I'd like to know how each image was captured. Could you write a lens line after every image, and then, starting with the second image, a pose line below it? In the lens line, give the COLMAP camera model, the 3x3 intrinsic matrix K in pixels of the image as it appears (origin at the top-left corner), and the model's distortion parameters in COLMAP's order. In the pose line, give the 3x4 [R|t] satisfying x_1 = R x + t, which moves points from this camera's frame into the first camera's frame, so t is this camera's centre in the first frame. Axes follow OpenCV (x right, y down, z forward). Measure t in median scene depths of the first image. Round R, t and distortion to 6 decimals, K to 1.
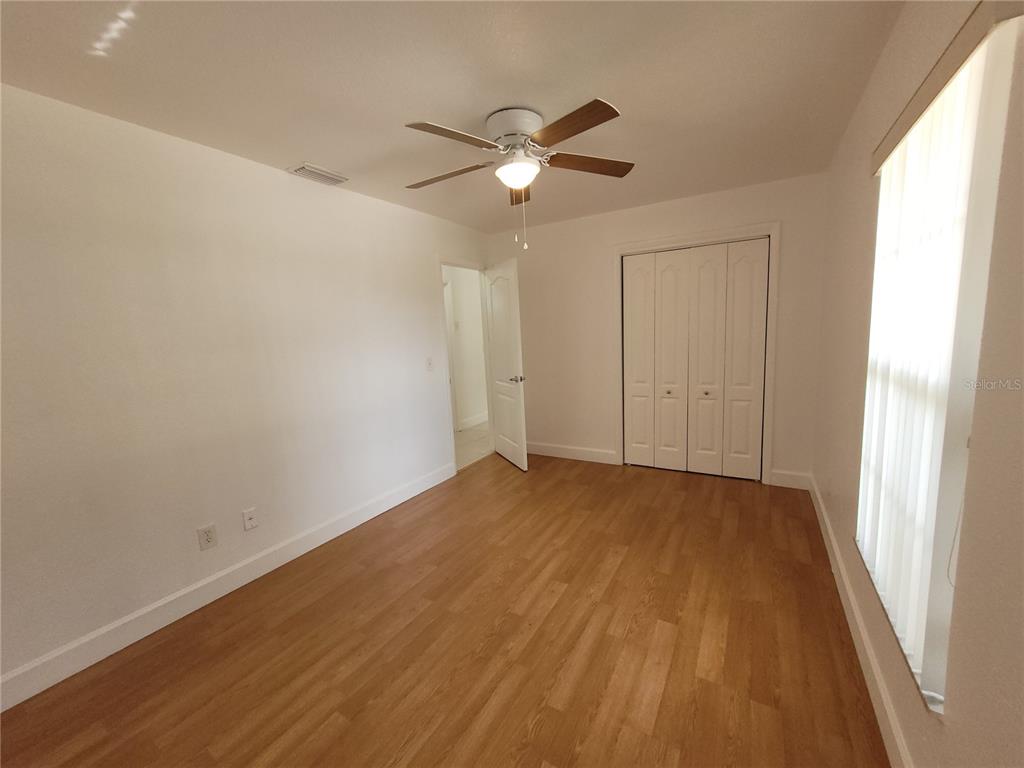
lens RADIAL K [[403.5, 0, 519.7], [0, 403.5, 385.4], [0, 0, 1]] dist [0.001635, 0.000253]
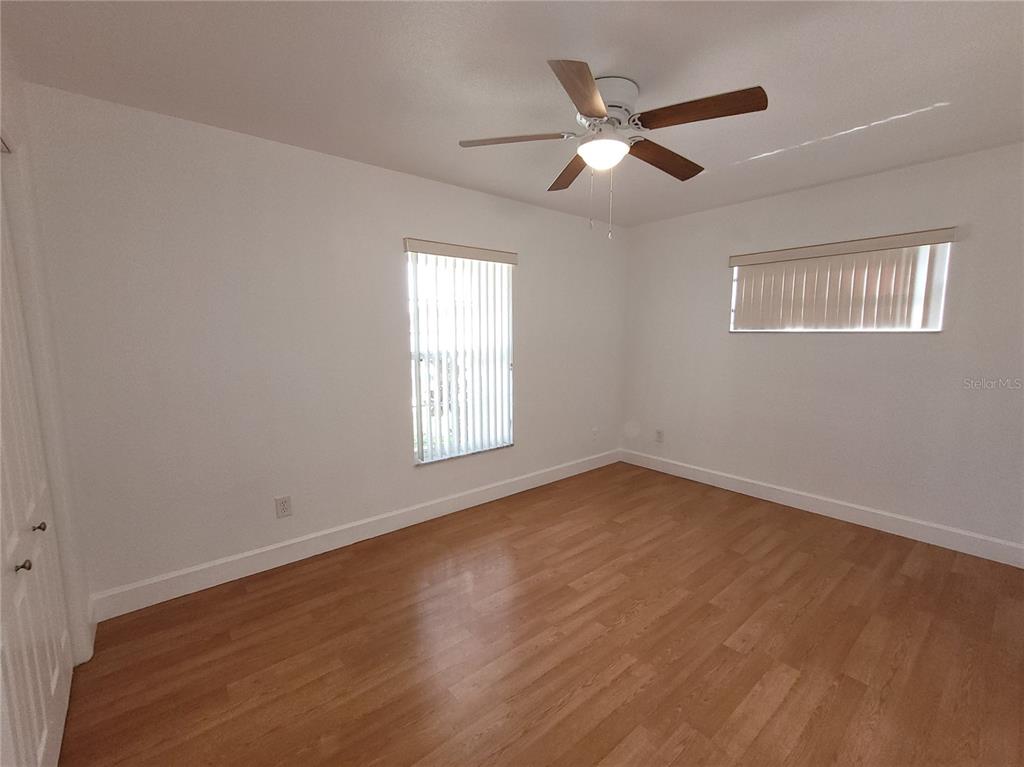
lens RADIAL K [[403.5, 0, 519.7], [0, 403.5, 384.9], [0, 0, 1]] dist [0.001635, 0.000253]
pose [[-0.935597, 0.003693, 0.353050, -0.134962], [0.094991, 0.965708, 0.241628, -0.264241], [-0.340051, 0.259603, -0.903865, 1.940902]]
